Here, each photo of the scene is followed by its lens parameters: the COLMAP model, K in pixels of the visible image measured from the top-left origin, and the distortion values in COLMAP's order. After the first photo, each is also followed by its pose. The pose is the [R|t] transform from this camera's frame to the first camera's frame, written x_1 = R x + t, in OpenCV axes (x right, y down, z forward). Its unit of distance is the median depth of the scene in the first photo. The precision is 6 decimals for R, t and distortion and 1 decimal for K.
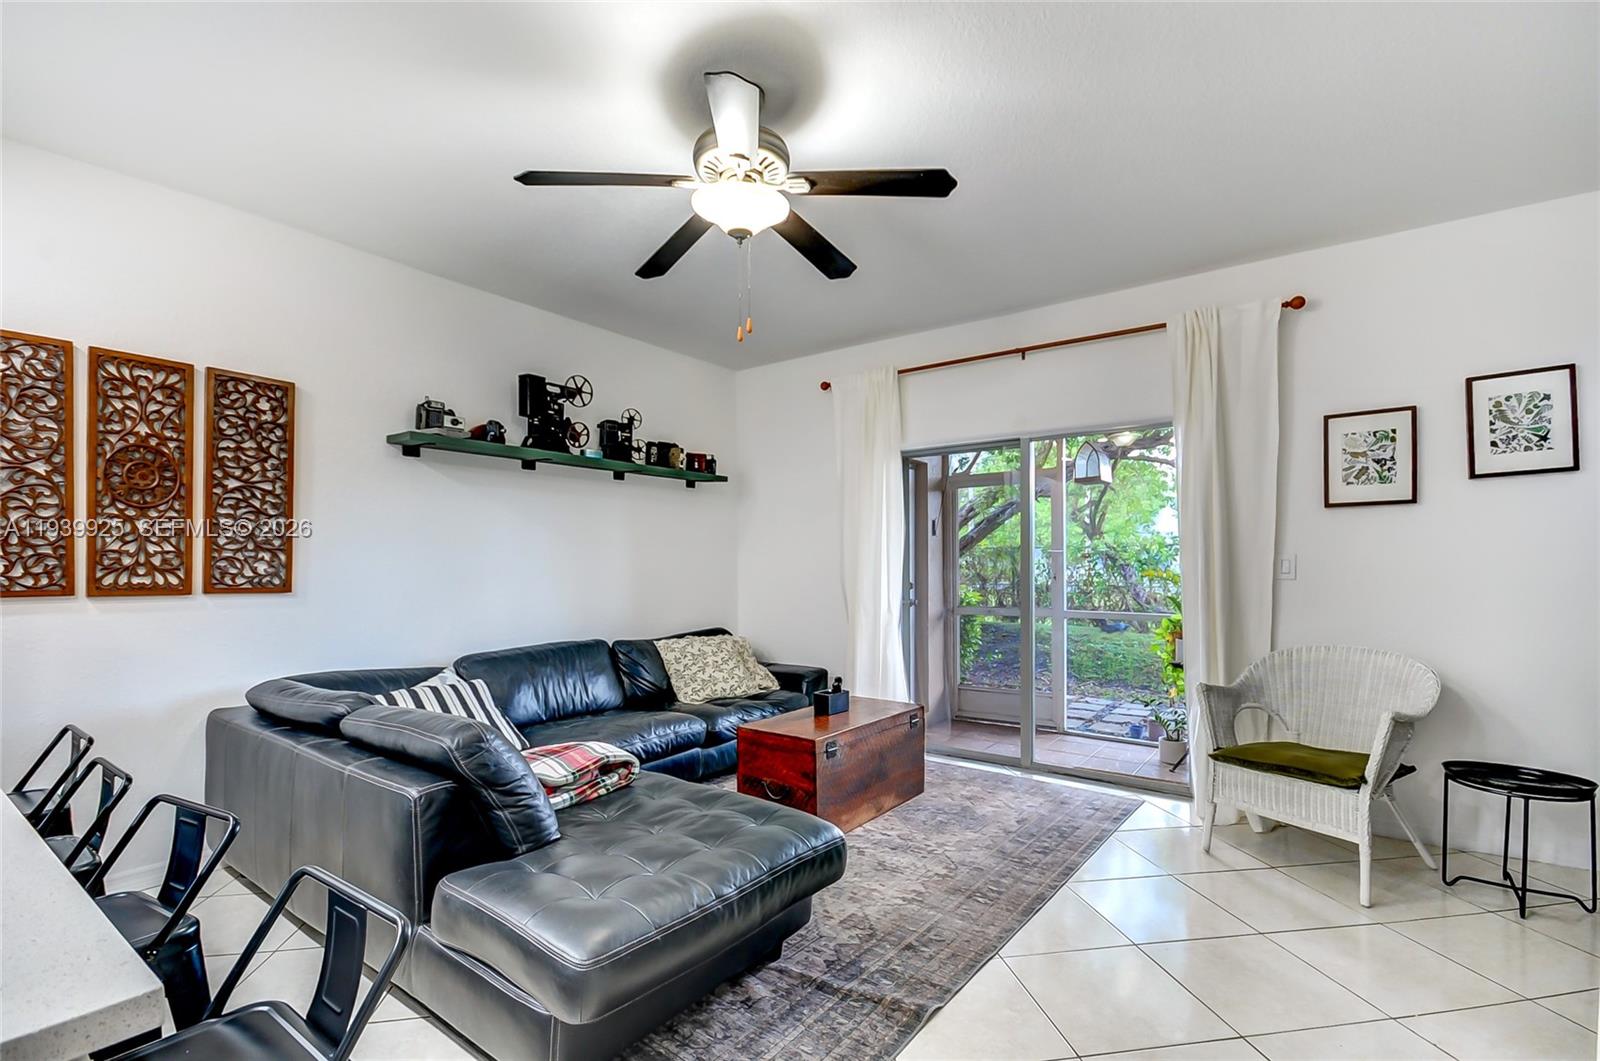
lens RADIAL K [[705.0, 0, 737.4], [0, 705.0, 578.3], [0, 0, 1]] dist [0.002842, -0.000370]
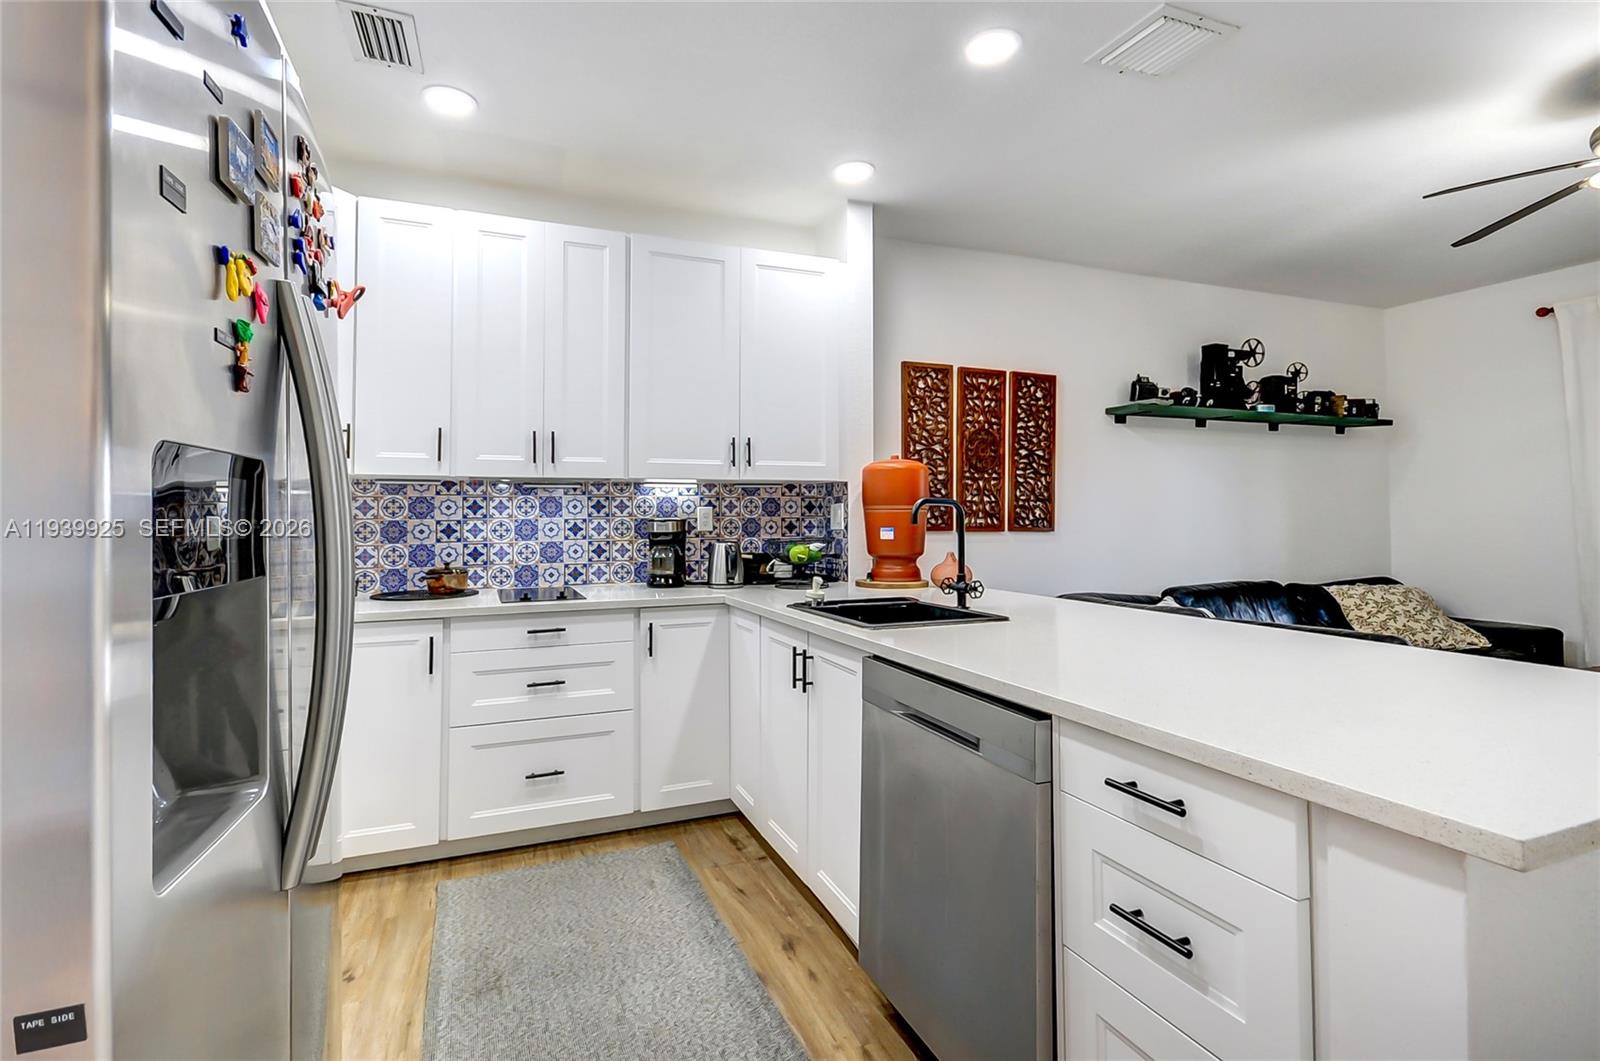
lens RADIAL K [[693.6, 0, 726.6], [0, 693.6, 501.1], [0, 0, 1]] dist [0.000391, 0.007700]
pose [[0.862642, -0.007914, -0.505752, -0.515105], [-0.010432, 0.999387, -0.033431, 0.012822], [0.505707, 0.034115, 0.862031, -0.453343]]
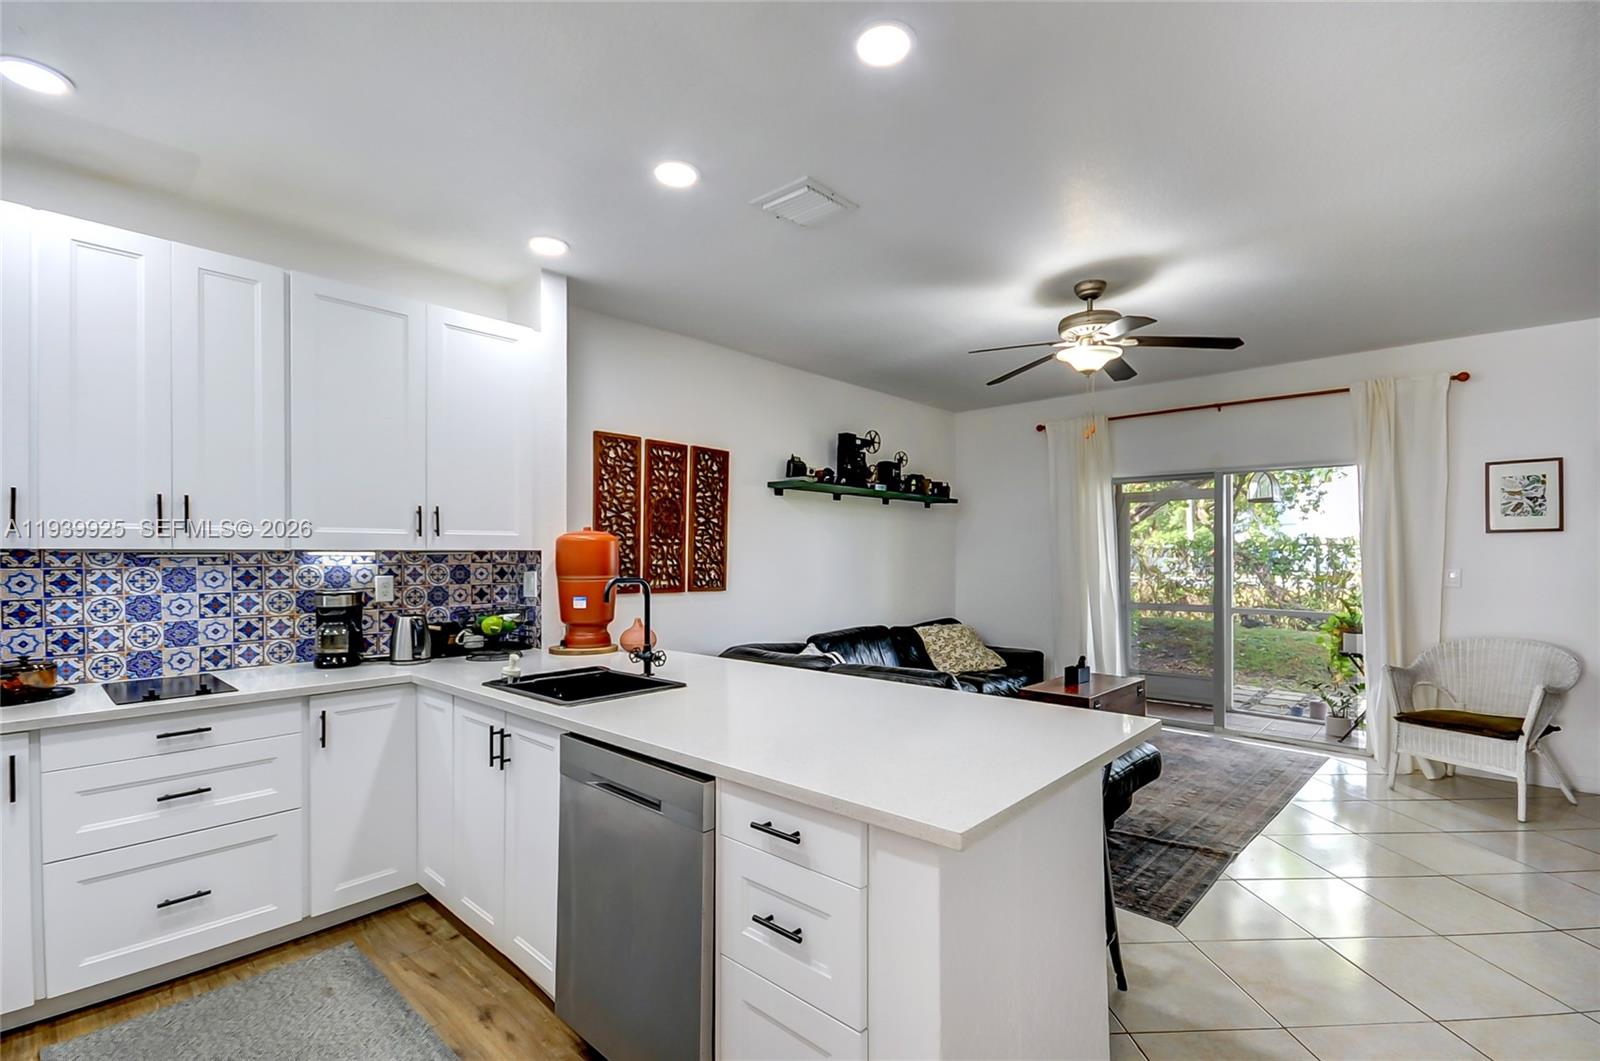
lens RADIAL K [[713.8, 0, 725.8], [0, 713.8, 563.9], [0, 0, 1]] dist [0.023519, -0.010163]
pose [[0.995560, 0.006009, -0.093934, -0.501434], [-0.006472, 0.999968, -0.004625, -0.030646], [0.093904, 0.005213, 0.995568, -0.526440]]
